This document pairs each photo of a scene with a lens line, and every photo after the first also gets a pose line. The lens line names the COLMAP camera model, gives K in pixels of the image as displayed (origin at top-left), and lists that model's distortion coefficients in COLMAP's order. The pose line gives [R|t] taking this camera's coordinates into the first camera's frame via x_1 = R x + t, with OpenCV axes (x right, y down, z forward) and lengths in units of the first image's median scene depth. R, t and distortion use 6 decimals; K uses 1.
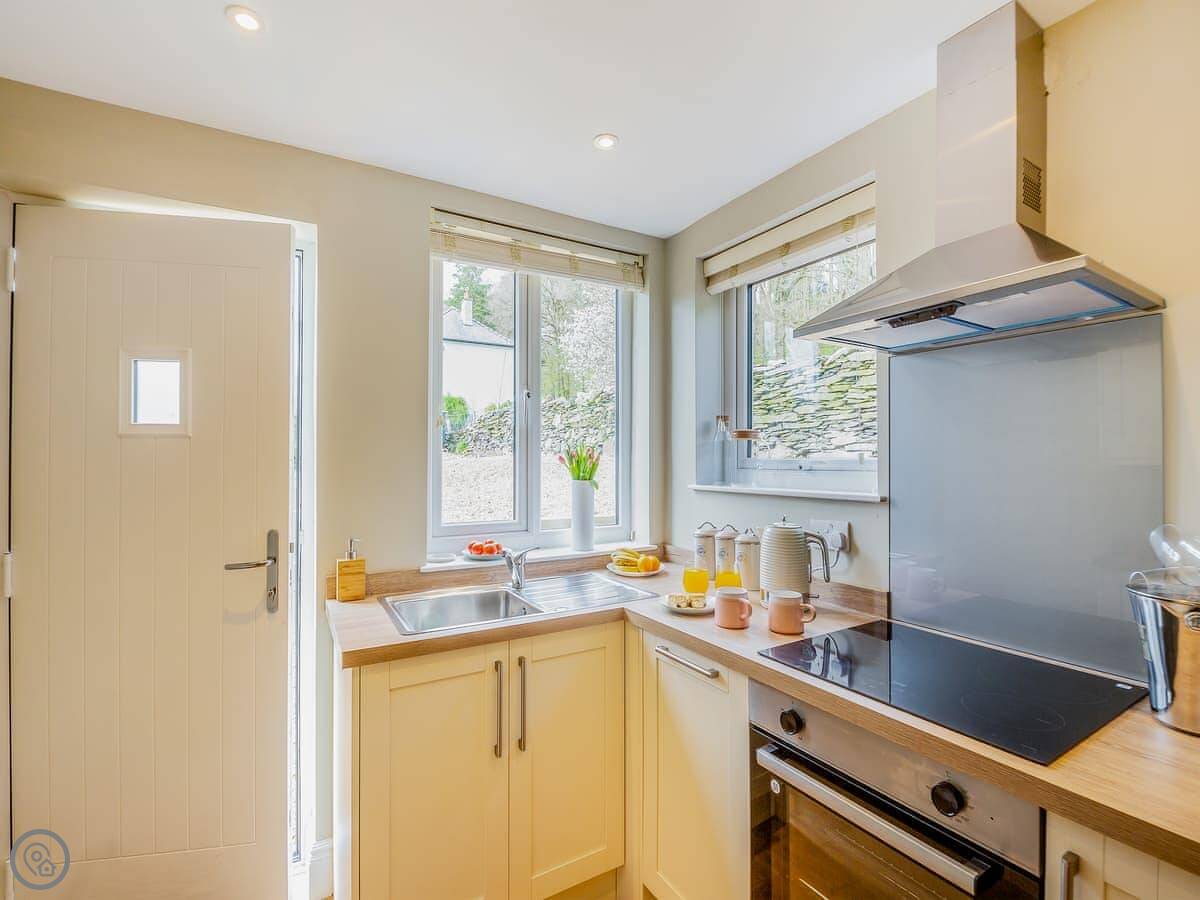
lens RADIAL K [[543.5, 0, 603.9], [0, 543.5, 455.2], [0, 0, 1]] dist [0.000747, -0.006616]
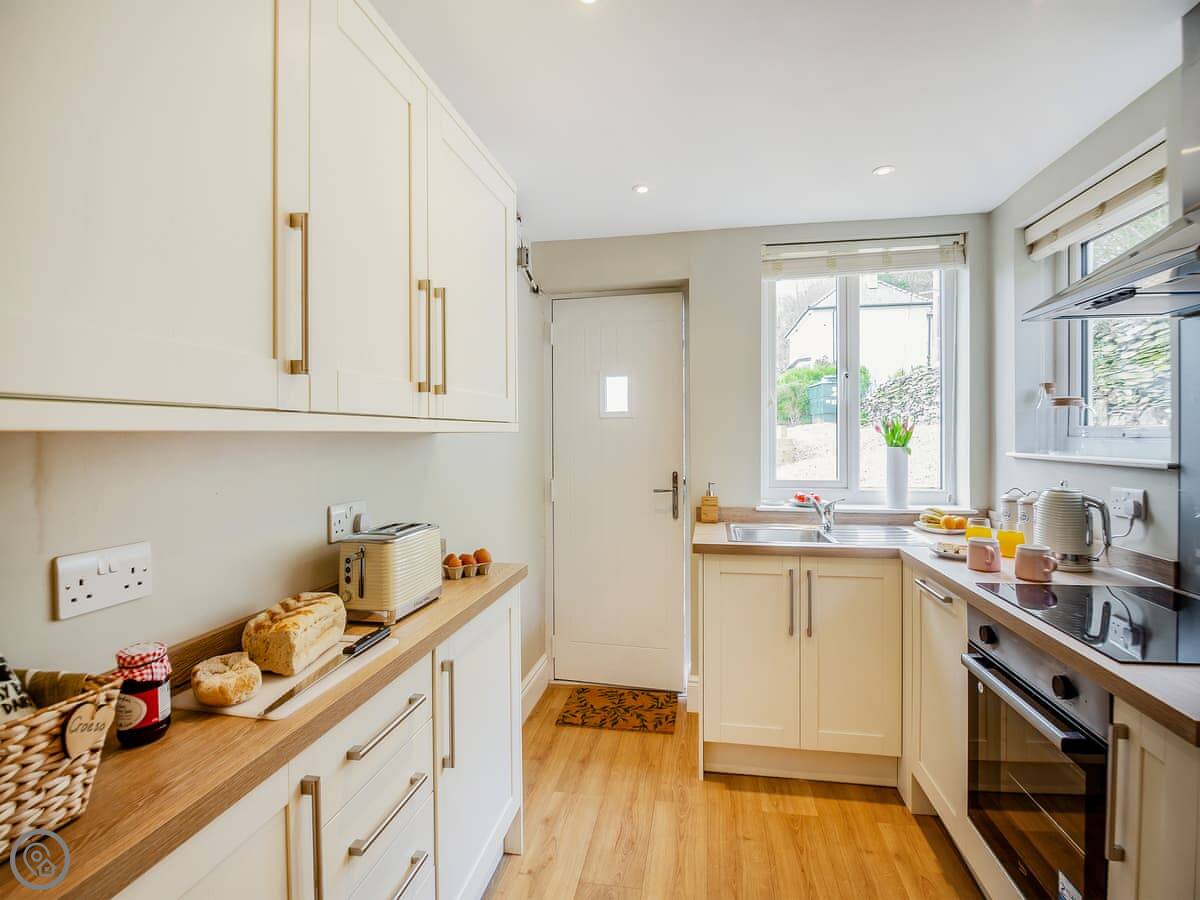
lens RADIAL K [[583.9, 0, 600.0], [0, 583.9, 450.0], [0, 0, 1]] dist [-0.002389, -0.001448]
pose [[0.740459, 0.014344, -0.671948, 0.370822], [0.012857, 0.999287, 0.035500, 0.001201], [0.671978, -0.034925, 0.739747, -0.376249]]
